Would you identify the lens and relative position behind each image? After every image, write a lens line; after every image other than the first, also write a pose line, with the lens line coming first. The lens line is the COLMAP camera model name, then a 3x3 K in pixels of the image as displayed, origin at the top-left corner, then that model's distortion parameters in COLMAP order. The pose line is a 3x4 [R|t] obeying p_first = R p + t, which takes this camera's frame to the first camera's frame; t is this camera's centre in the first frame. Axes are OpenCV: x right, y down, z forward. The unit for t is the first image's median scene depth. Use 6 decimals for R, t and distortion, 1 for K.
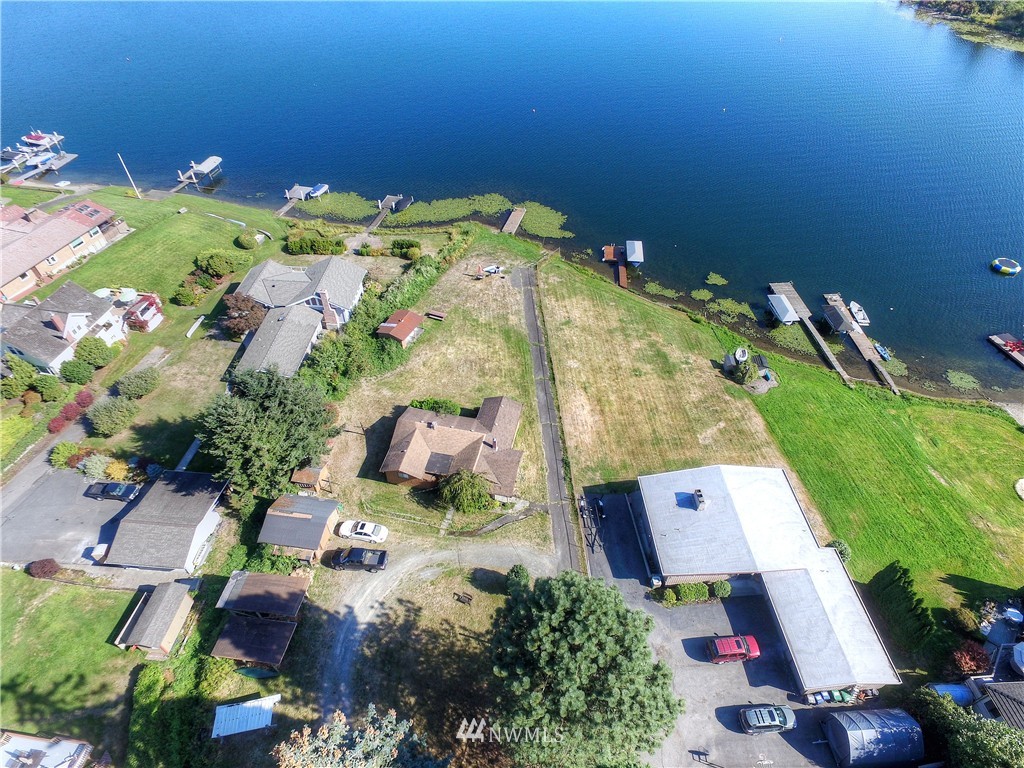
lens RADIAL K [[583.0, 0, 512.0], [0, 583.0, 384.0], [0, 0, 1]] dist [-0.016090, 0.015486]
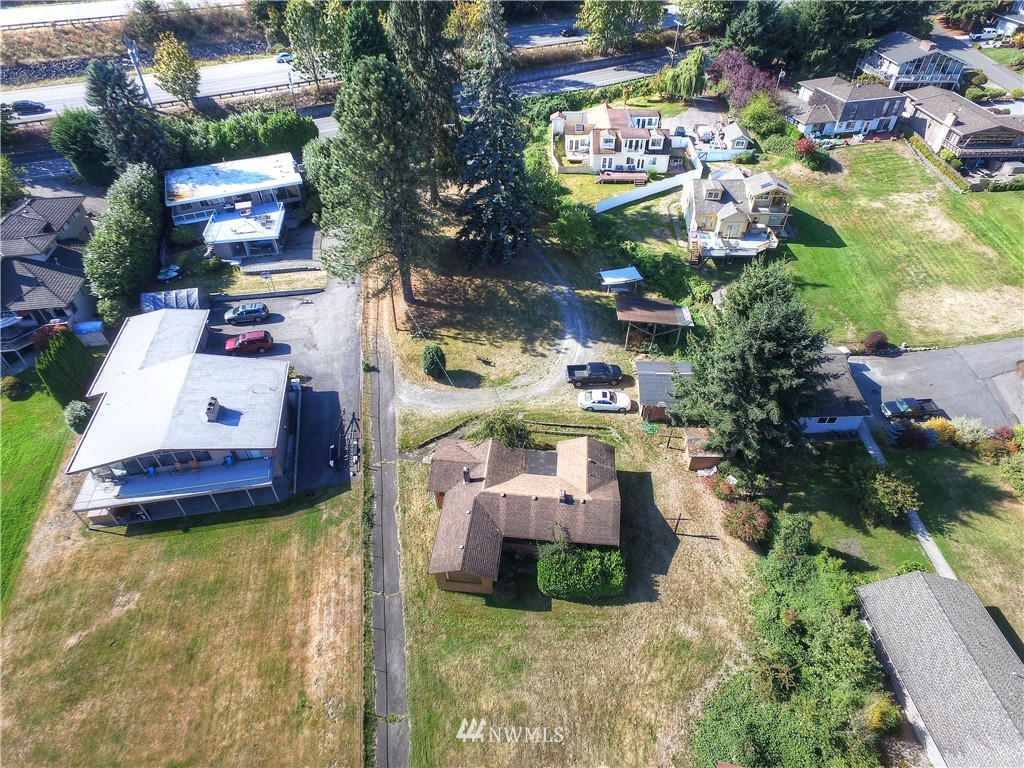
lens RADIAL K [[583.0, 0, 512.0], [0, 583.0, 384.0], [0, 0, 1]] dist [-0.016090, 0.015486]
pose [[-0.993507, 0.076968, -0.083786, -0.035597], [-0.082075, 0.025135, 0.996309, -0.641480], [0.078790, 0.996717, -0.018655, 0.971969]]
